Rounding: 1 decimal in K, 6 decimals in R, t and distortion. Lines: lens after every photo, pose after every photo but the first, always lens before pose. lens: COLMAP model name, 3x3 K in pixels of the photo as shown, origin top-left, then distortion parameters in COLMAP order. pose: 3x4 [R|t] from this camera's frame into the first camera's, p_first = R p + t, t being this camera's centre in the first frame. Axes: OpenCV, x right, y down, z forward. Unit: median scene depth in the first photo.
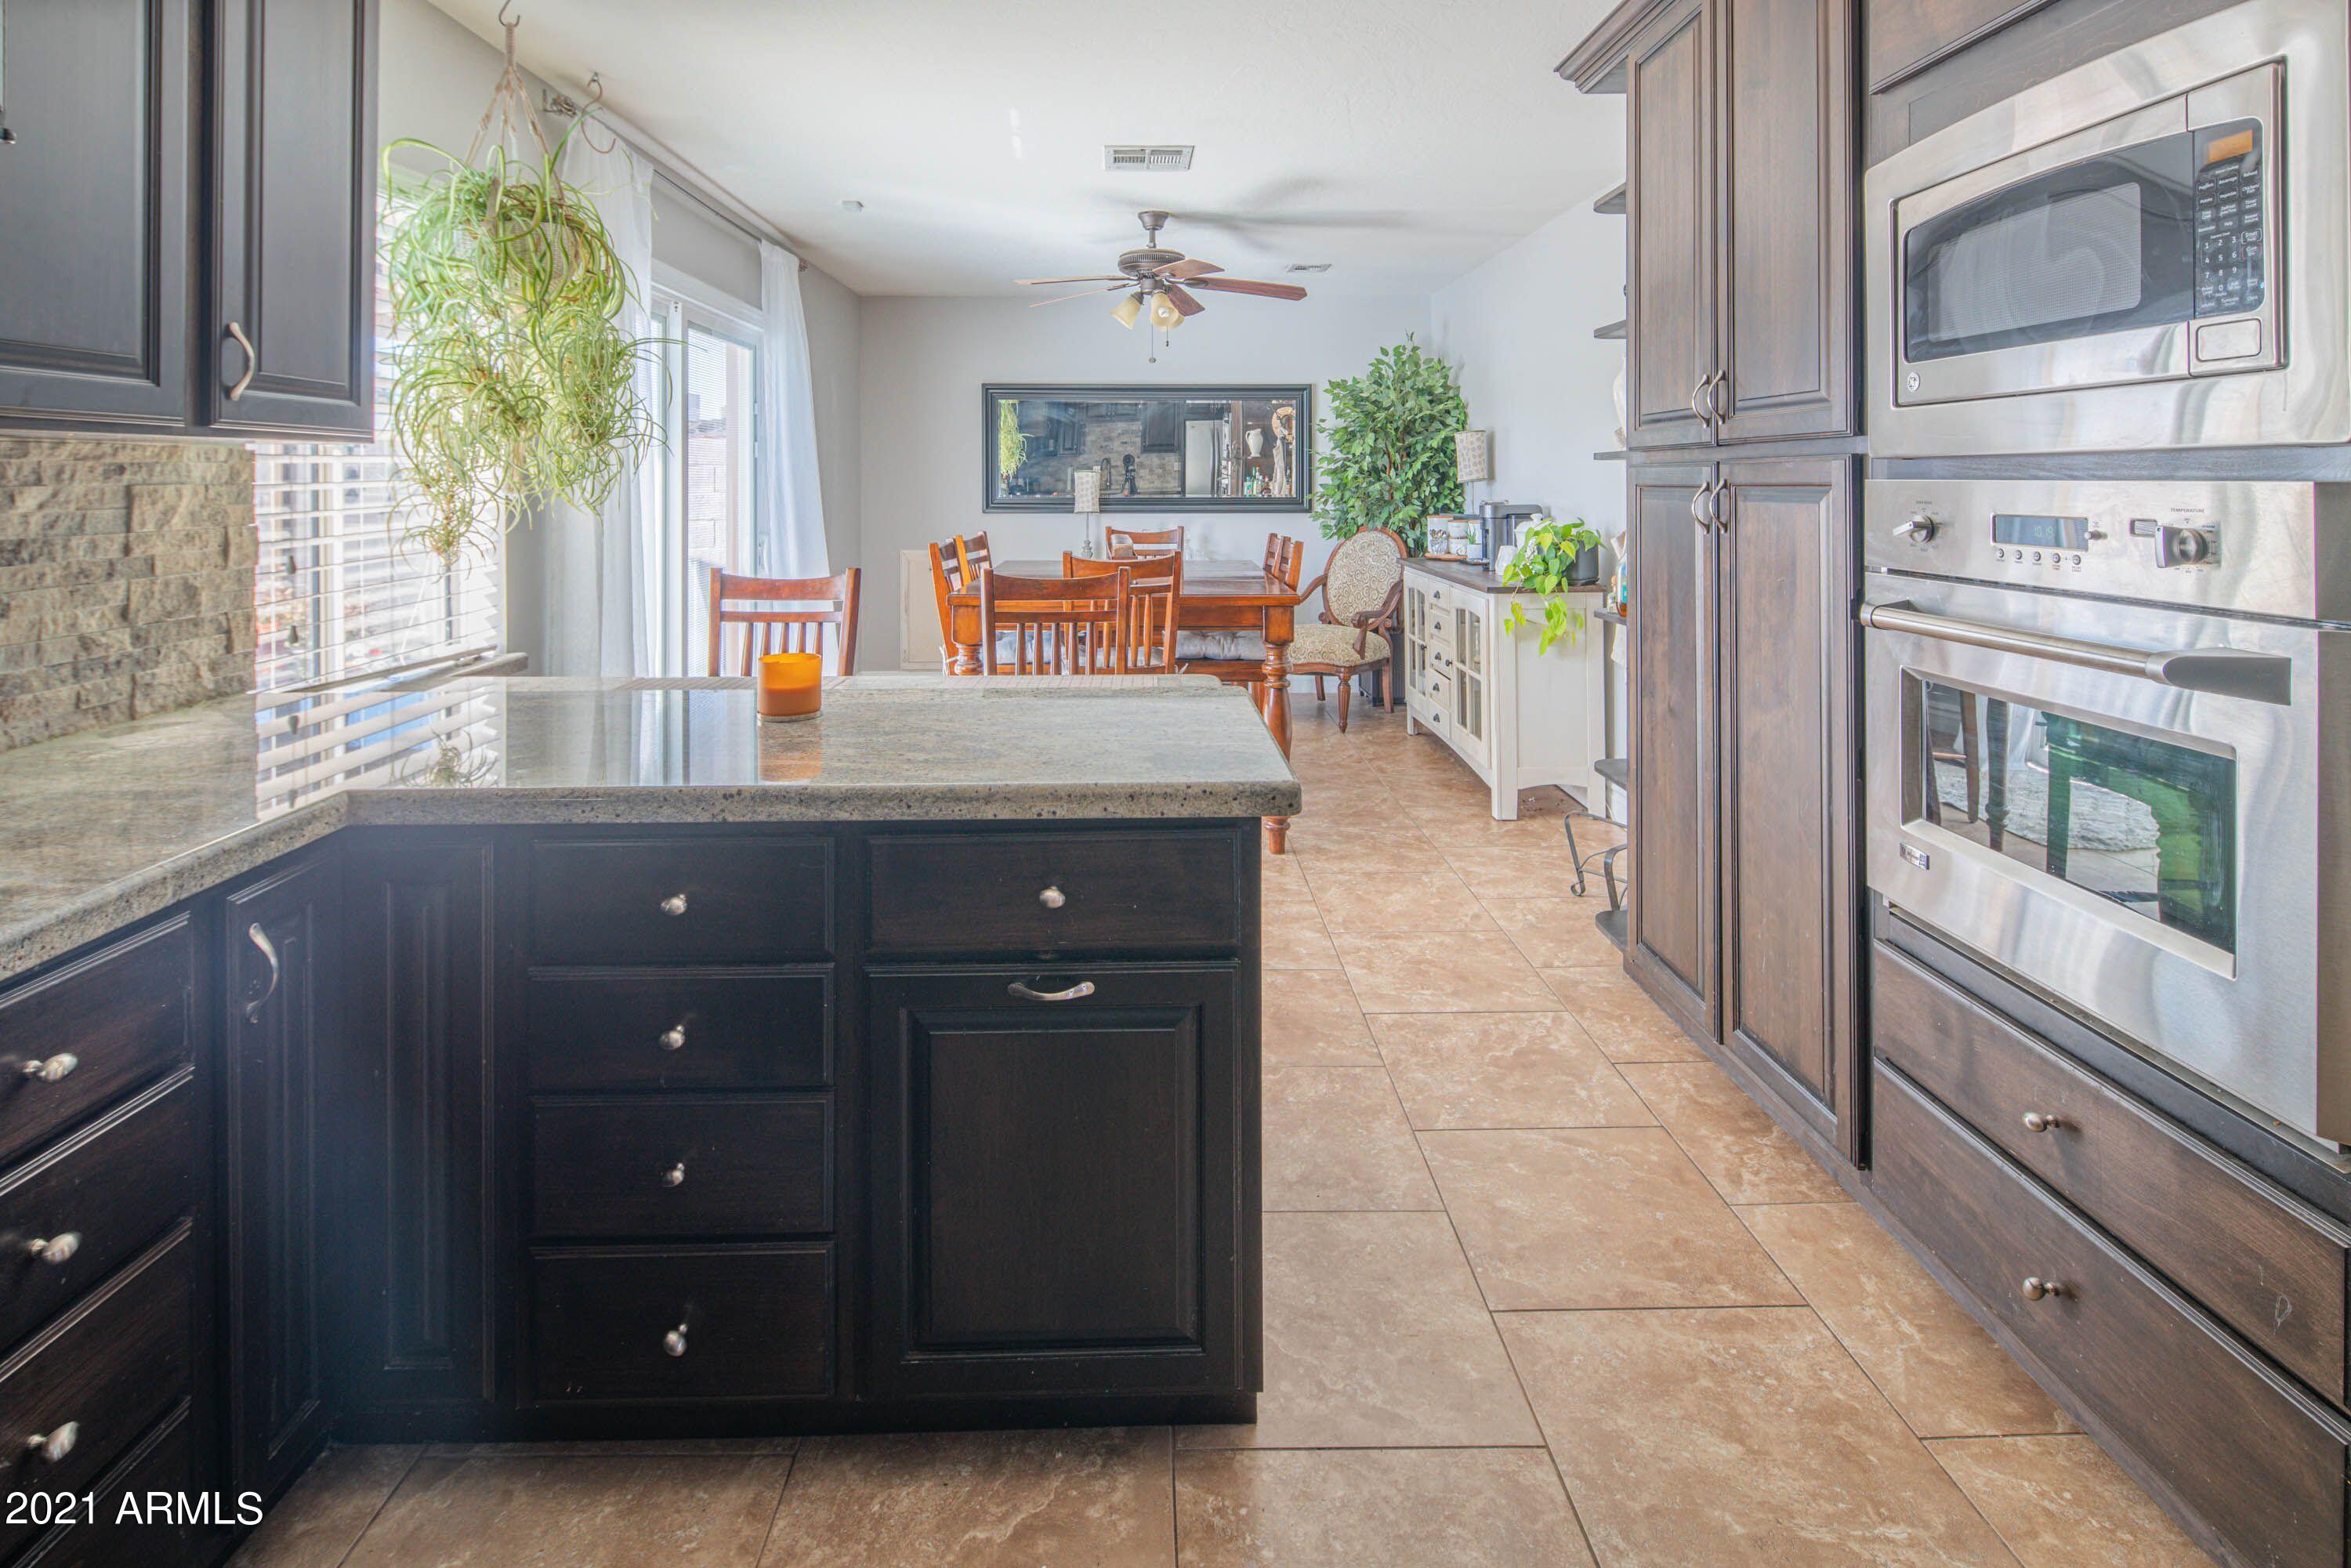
lens RADIAL K [[1162.6, 0, 1183.5], [0, 1162.6, 483.4], [0, 0, 1]] dist [-0.000594, -0.000252]
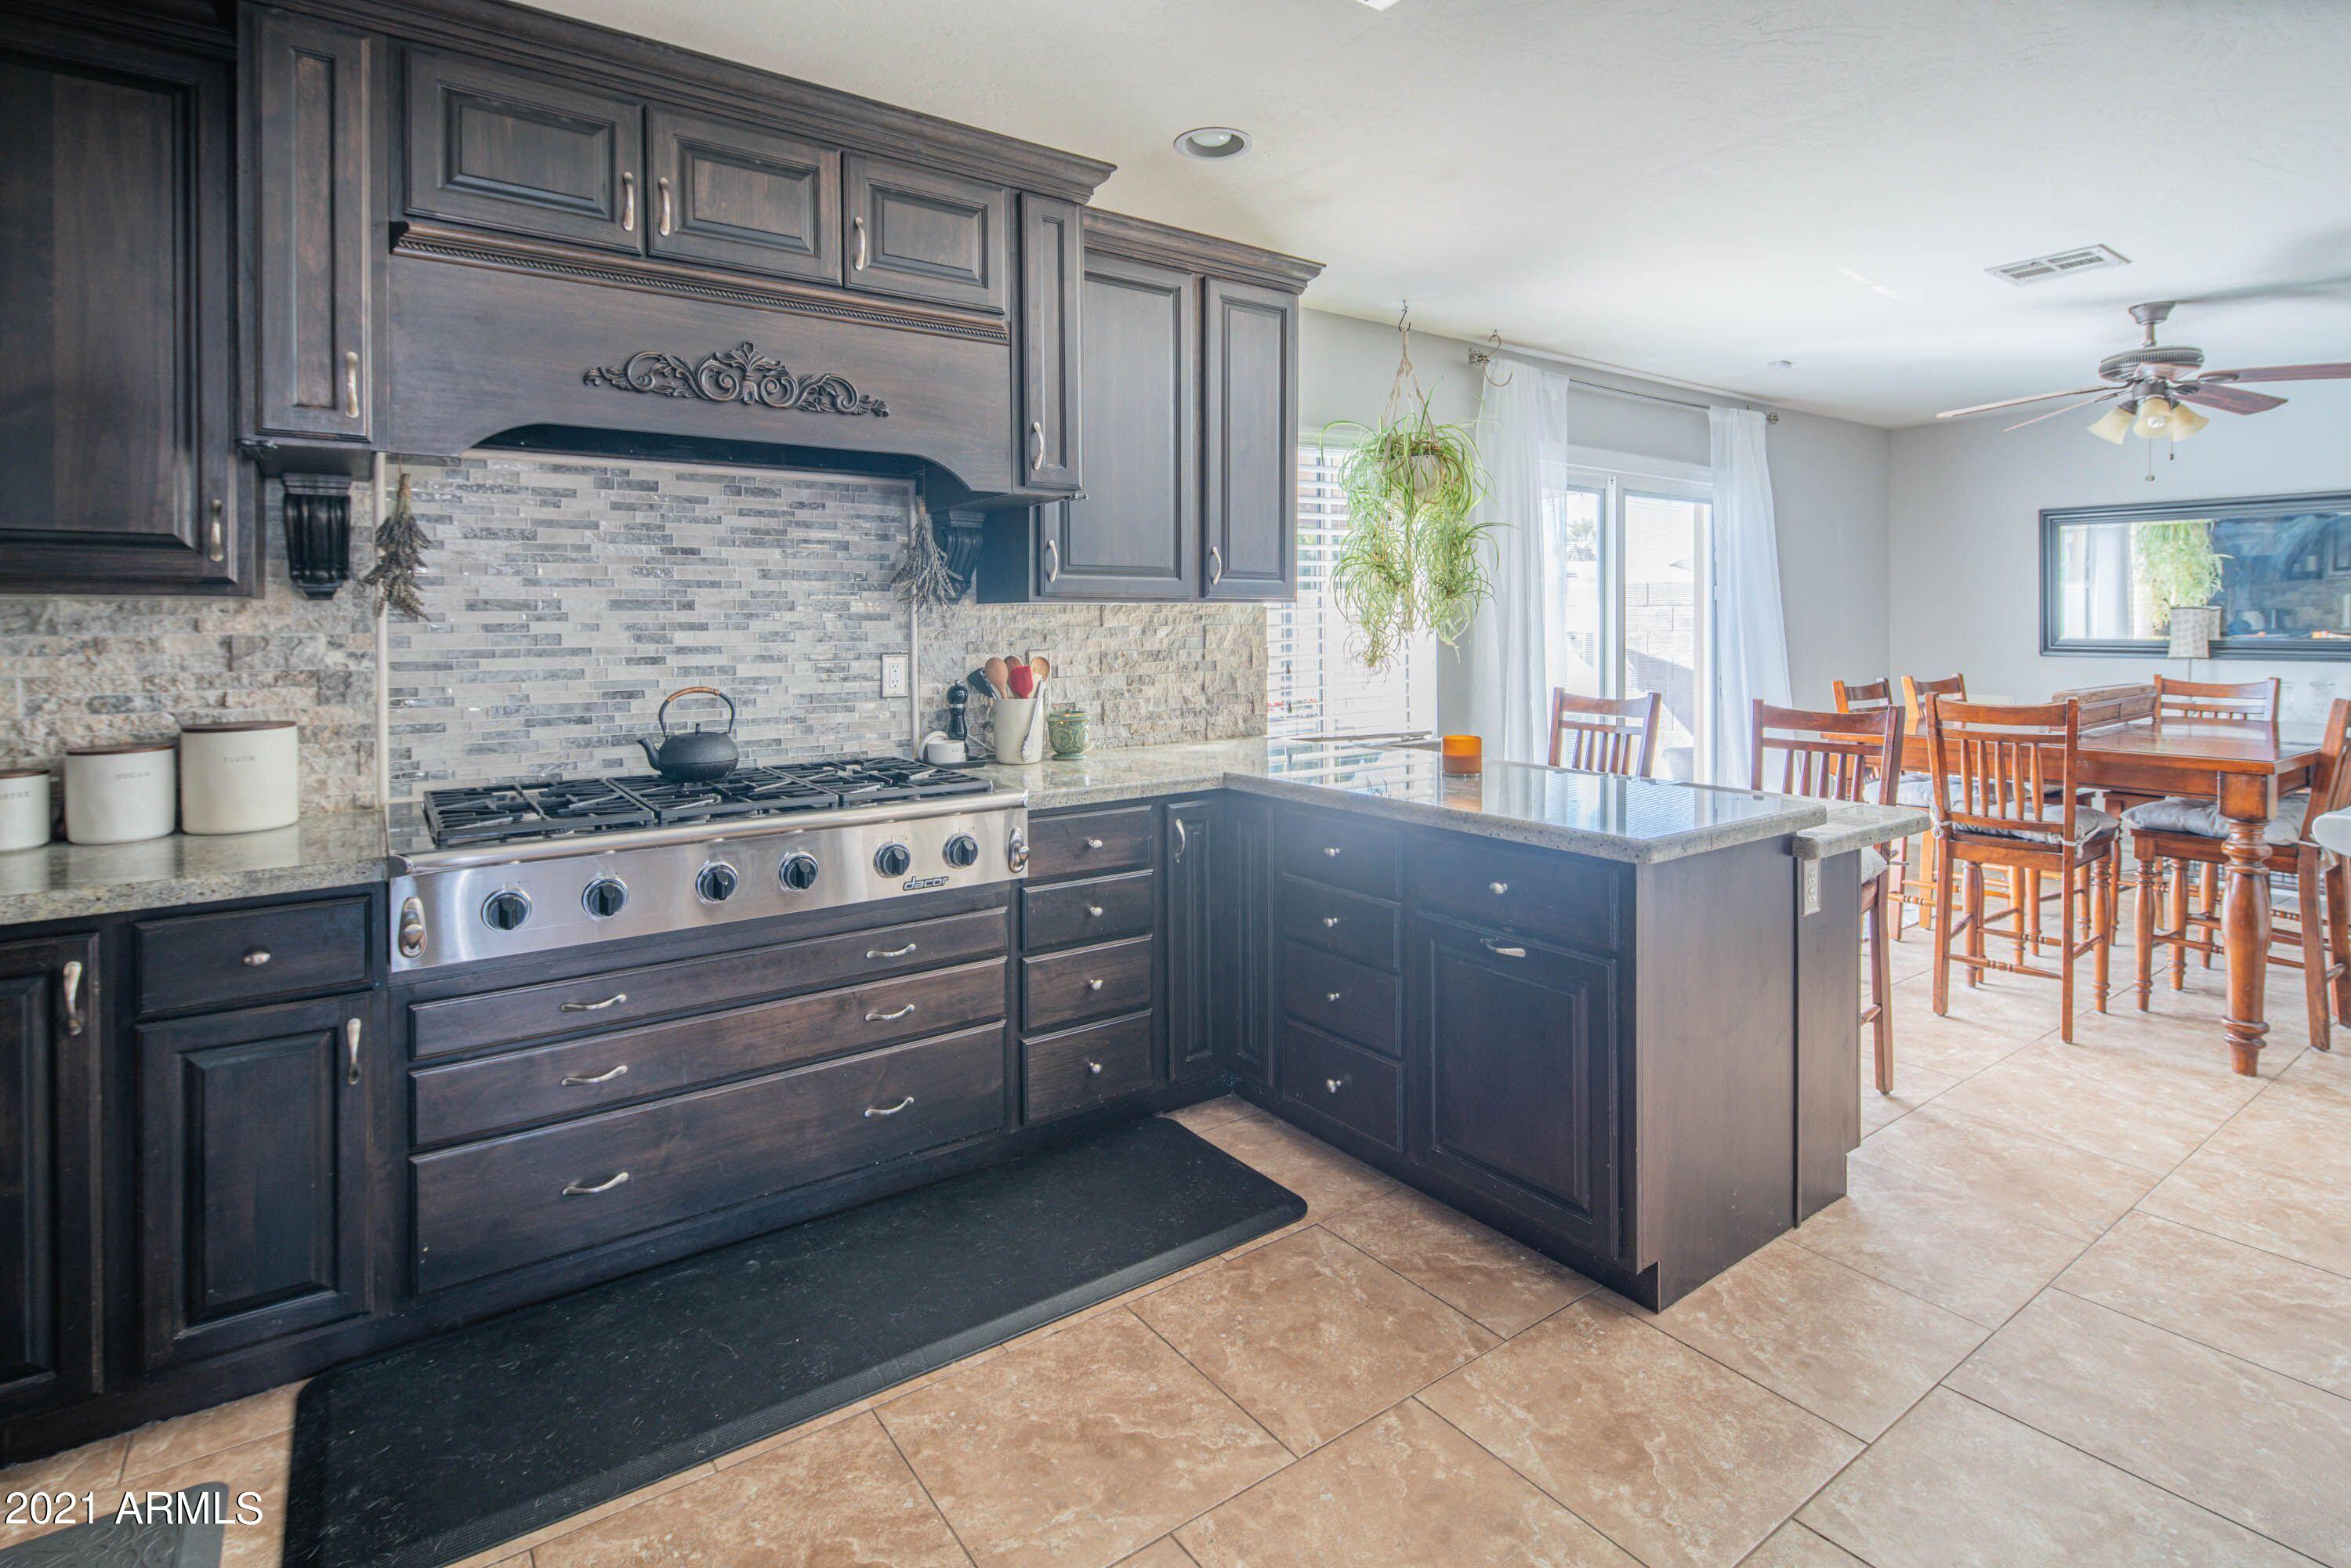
lens RADIAL K [[1229.0, 0, 1173.2], [0, 1229.0, 641.0], [0, 0, 1]] dist [-0.001978, -0.001358]
pose [[0.557848, 0.013514, -0.829833, 0.811315], [0.000379, 0.999863, 0.016538, -0.006193], [0.829943, -0.009540, 0.557767, -0.236272]]
